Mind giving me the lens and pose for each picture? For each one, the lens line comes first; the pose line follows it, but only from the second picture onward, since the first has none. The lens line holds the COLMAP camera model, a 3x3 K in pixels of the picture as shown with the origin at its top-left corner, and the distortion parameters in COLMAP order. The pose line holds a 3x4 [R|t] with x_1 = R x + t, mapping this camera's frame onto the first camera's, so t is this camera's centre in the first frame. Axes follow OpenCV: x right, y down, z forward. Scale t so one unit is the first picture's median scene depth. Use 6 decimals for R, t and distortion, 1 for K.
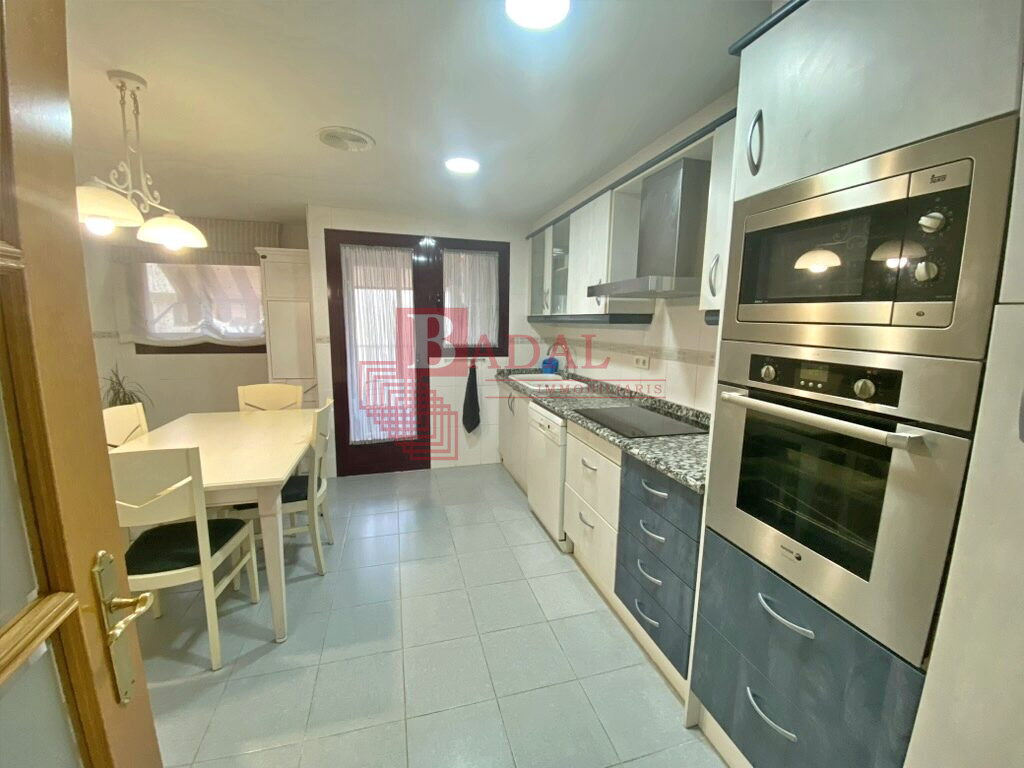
lens RADIAL K [[418.5, 0, 512.3], [0, 418.5, 388.4], [0, 0, 1]] dist [-0.003442, -0.000886]
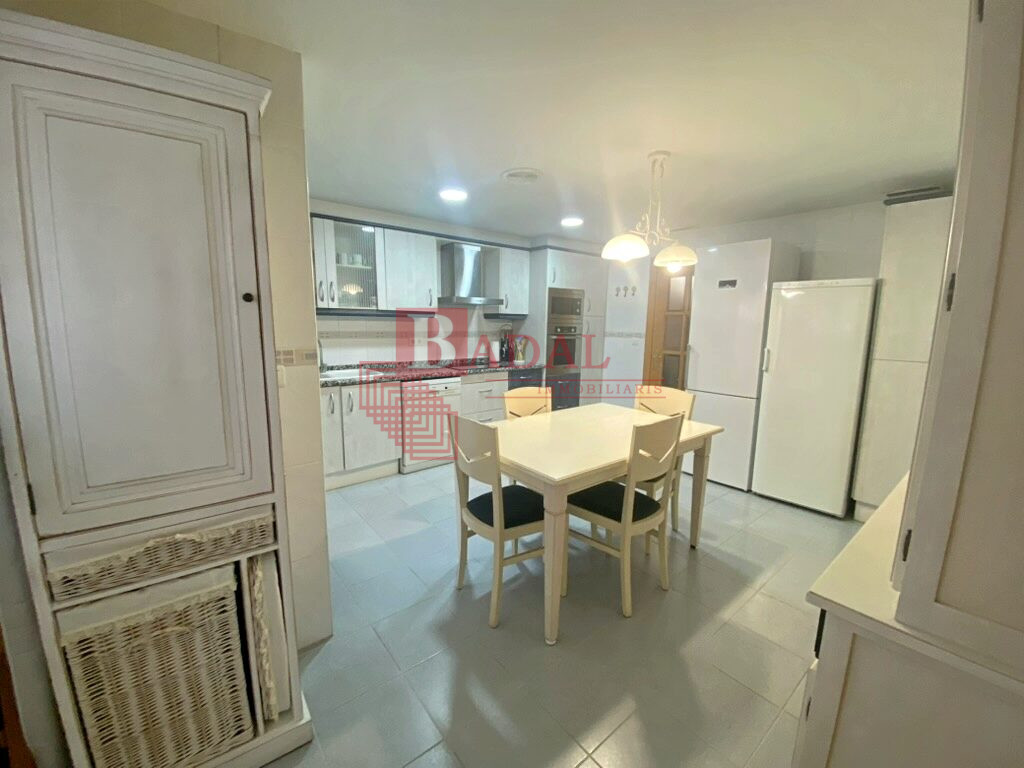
lens RADIAL K [[418.5, 0, 507.3], [0, 418.5, 389.3], [0, 0, 1]] dist [-0.003442, -0.000886]
pose [[-0.408652, -0.161098, 0.898360, -1.869249], [0.128477, 0.964344, 0.231373, -0.303342], [-0.903602, 0.209970, -0.373384, 1.893004]]
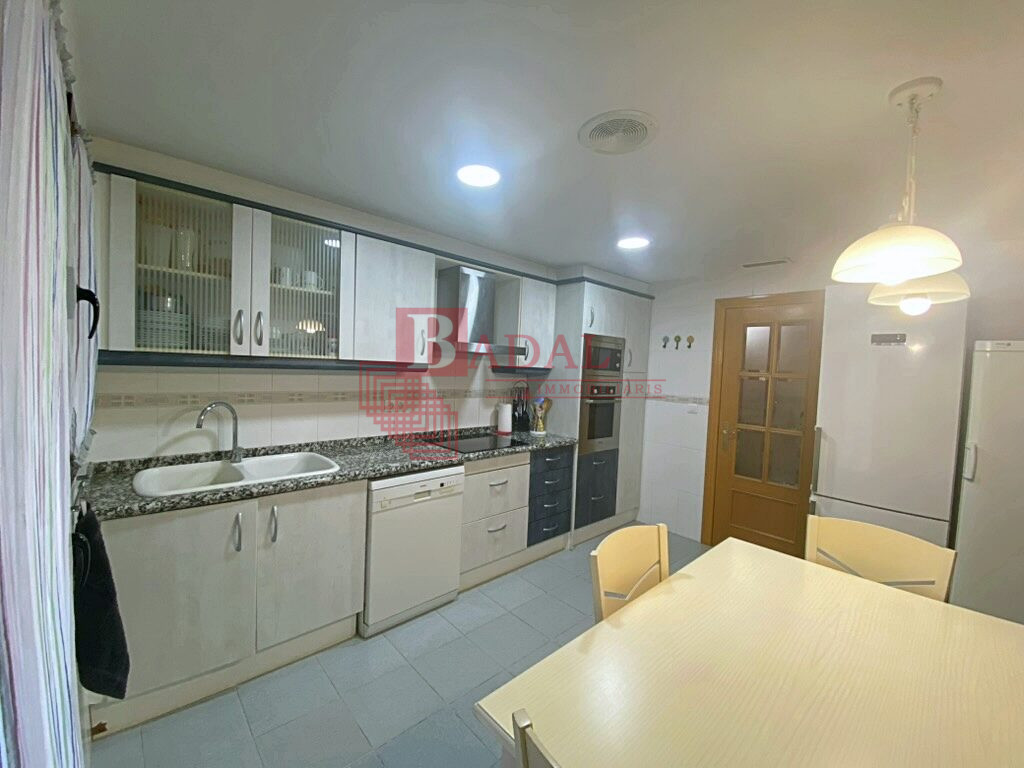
lens RADIAL K [[418.5, 0, 509.1], [0, 418.5, 379.6], [0, 0, 1]] dist [-0.003442, -0.000886]
pose [[-0.468537, -0.063210, 0.881180, -1.097081], [0.092571, 0.988433, 0.120125, -0.330902], [-0.878581, 0.137854, -0.457266, 1.756500]]
